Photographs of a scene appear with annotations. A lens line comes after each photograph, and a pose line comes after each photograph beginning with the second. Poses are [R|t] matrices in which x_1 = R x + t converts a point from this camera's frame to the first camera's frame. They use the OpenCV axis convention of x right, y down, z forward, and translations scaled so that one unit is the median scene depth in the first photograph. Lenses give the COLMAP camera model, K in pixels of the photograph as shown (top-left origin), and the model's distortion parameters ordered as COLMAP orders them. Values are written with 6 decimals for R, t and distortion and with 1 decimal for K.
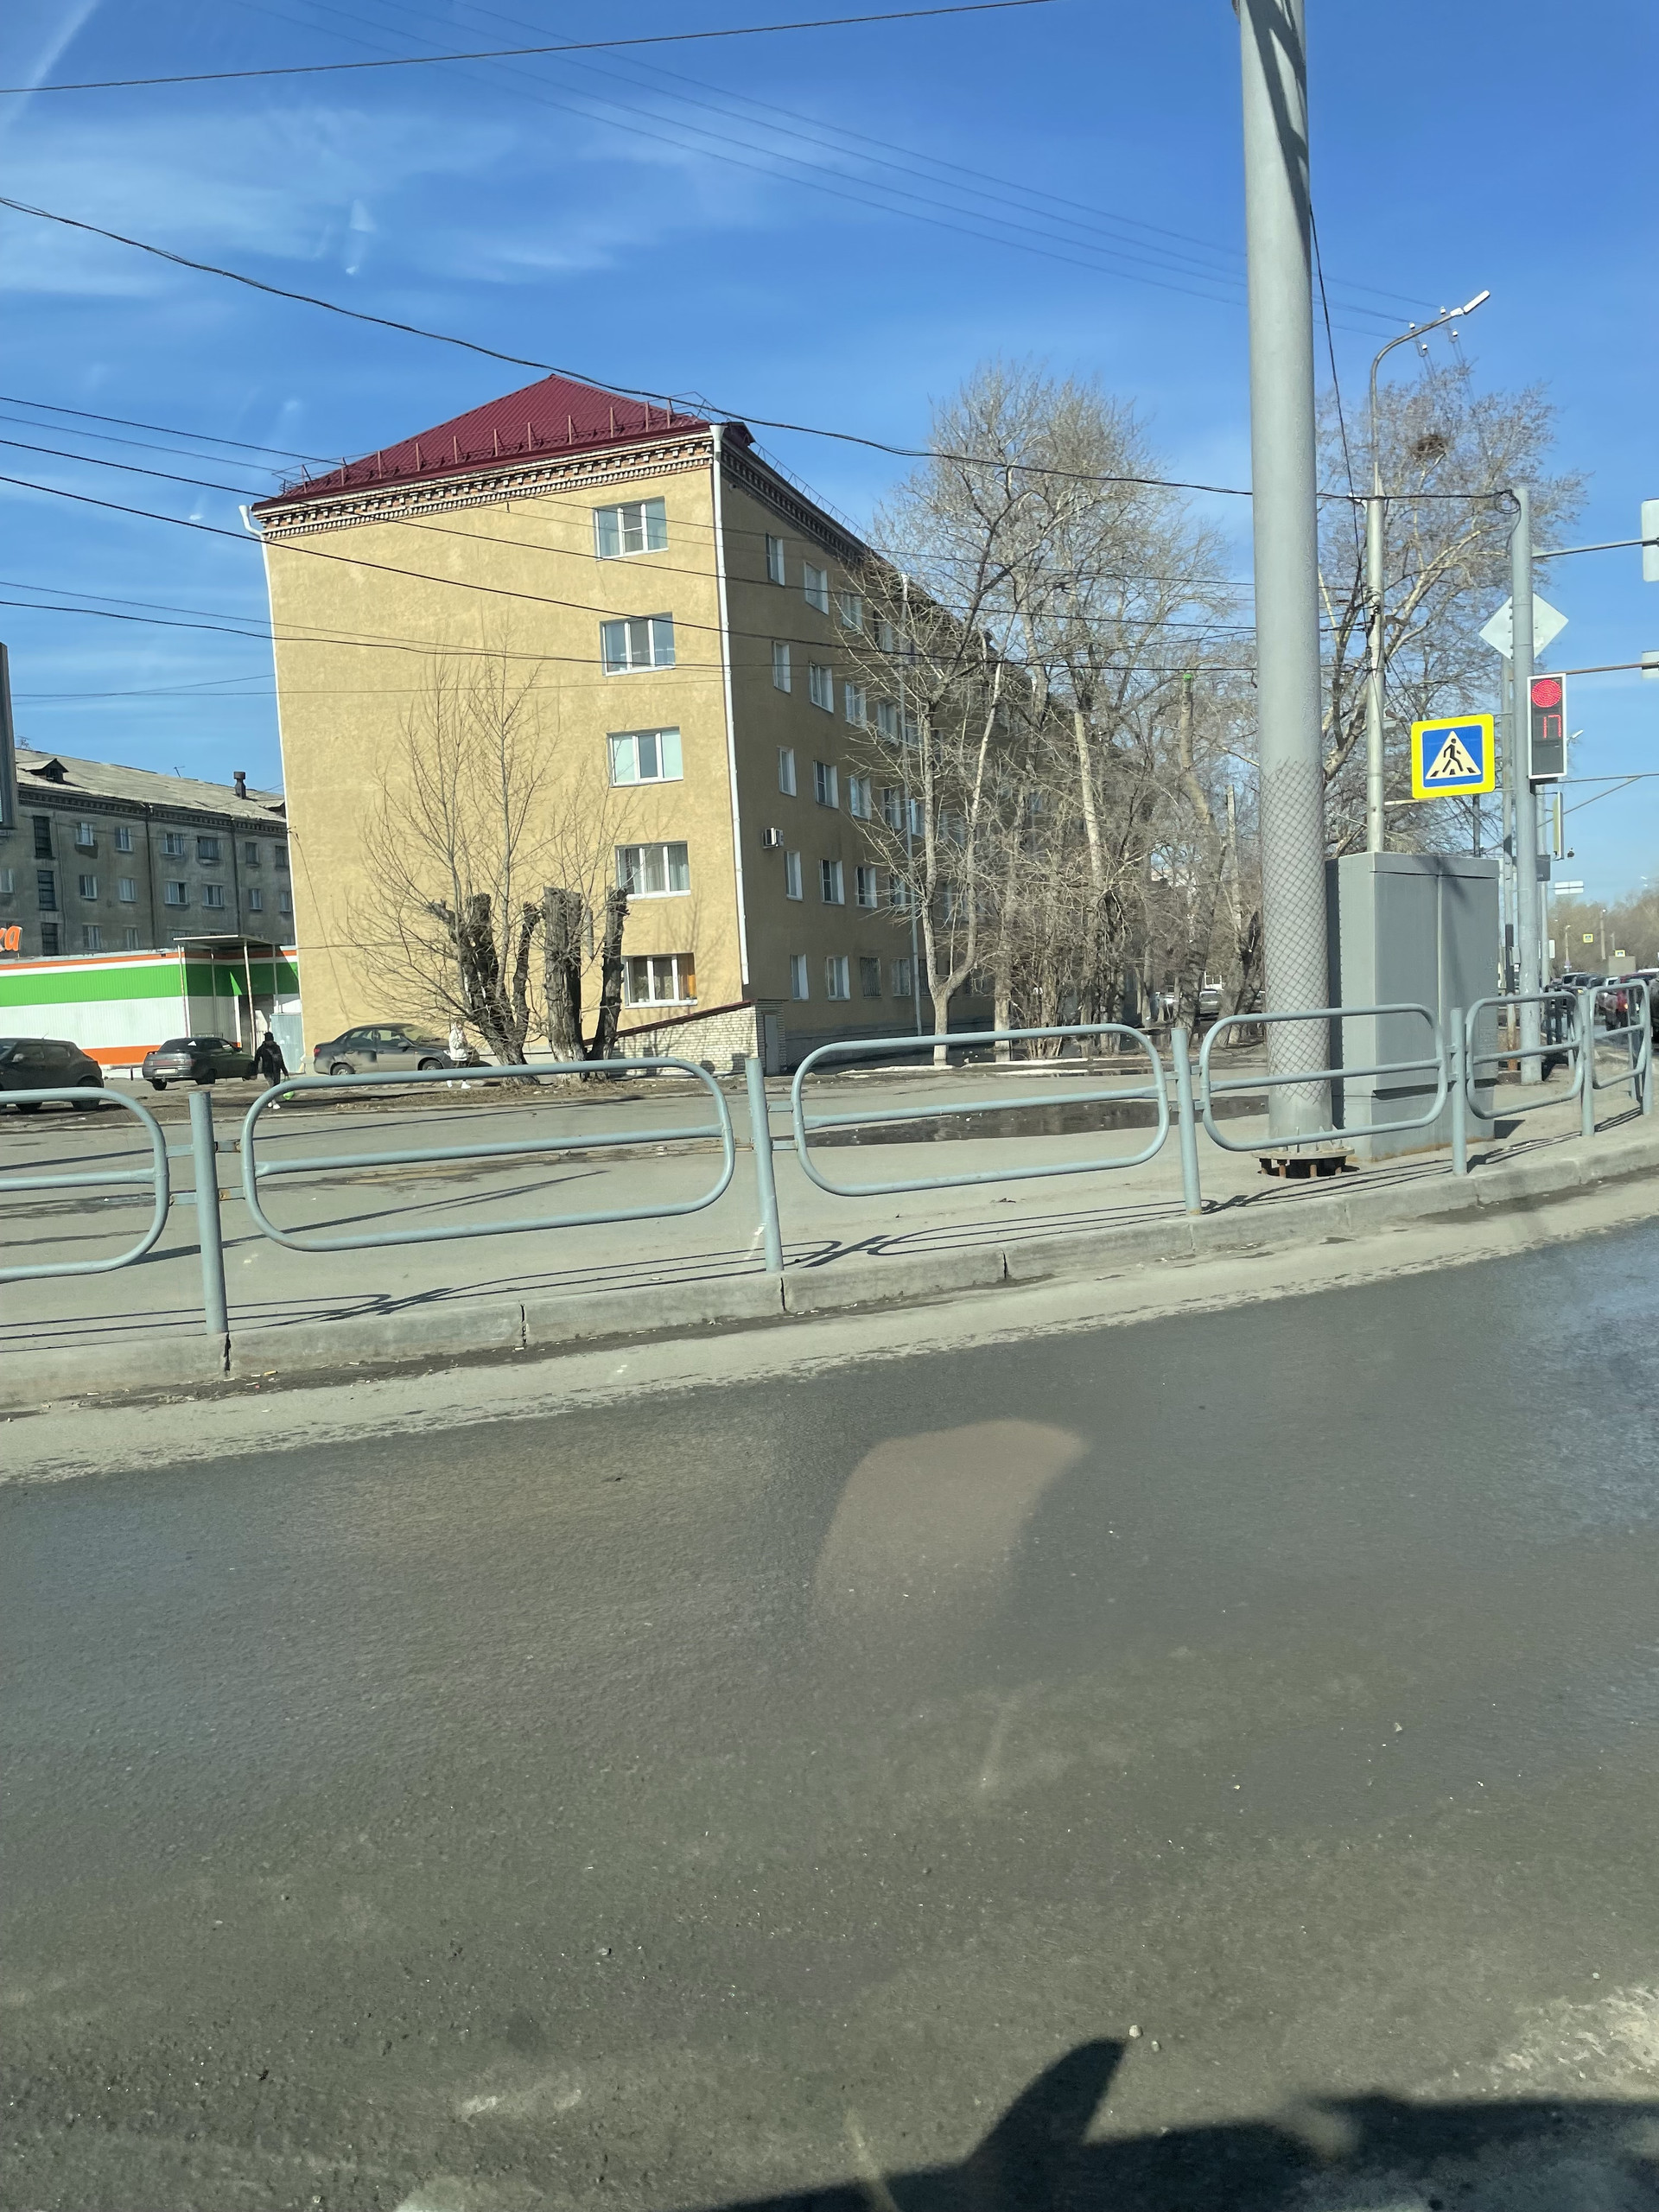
lens RADIAL K [[1677.1, 0, 827.3], [0, 1677.1, 1114.3], [0, 0, 1]] dist [0.039460, 0.000634]
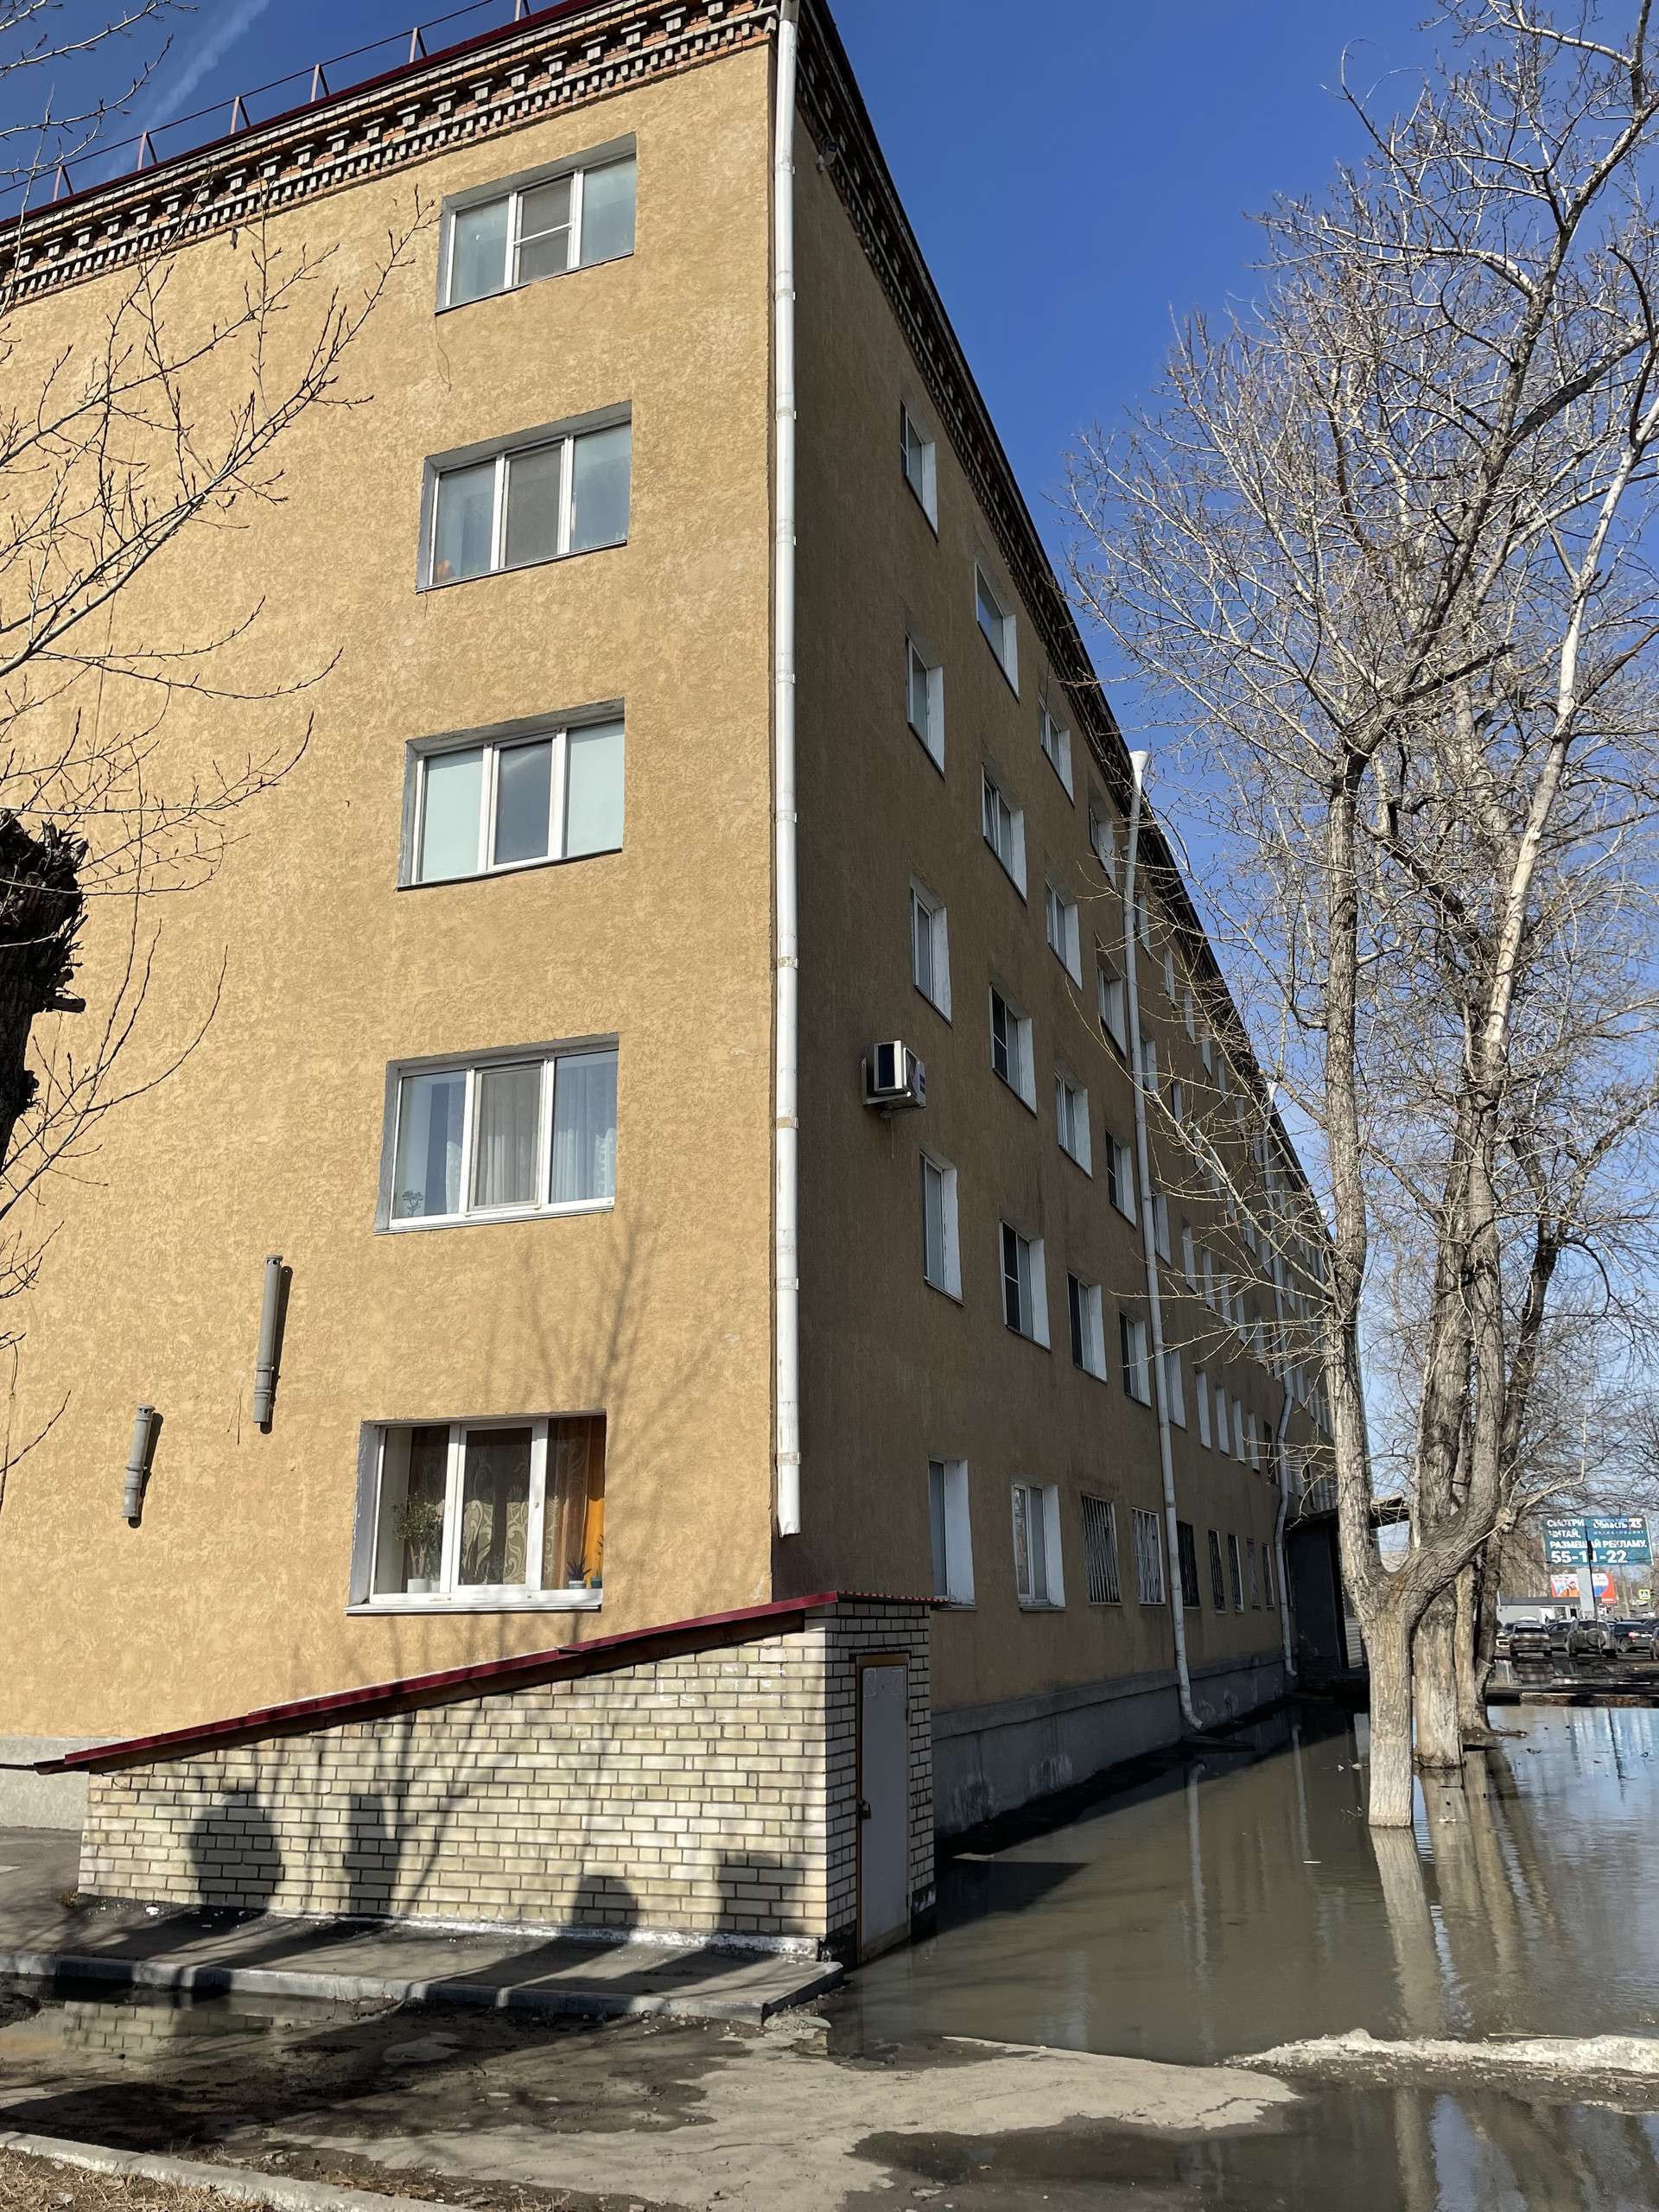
lens RADIAL K [[1677.1, 0, 830.6], [0, 1677.1, 1117.3], [0, 0, 1]] dist [0.039460, 0.000634]
pose [[0.999026, 0.038429, -0.021679, -0.038780], [-0.043497, 0.940193, -0.337854, -0.049886], [0.007399, 0.338468, 0.940949, 0.720165]]
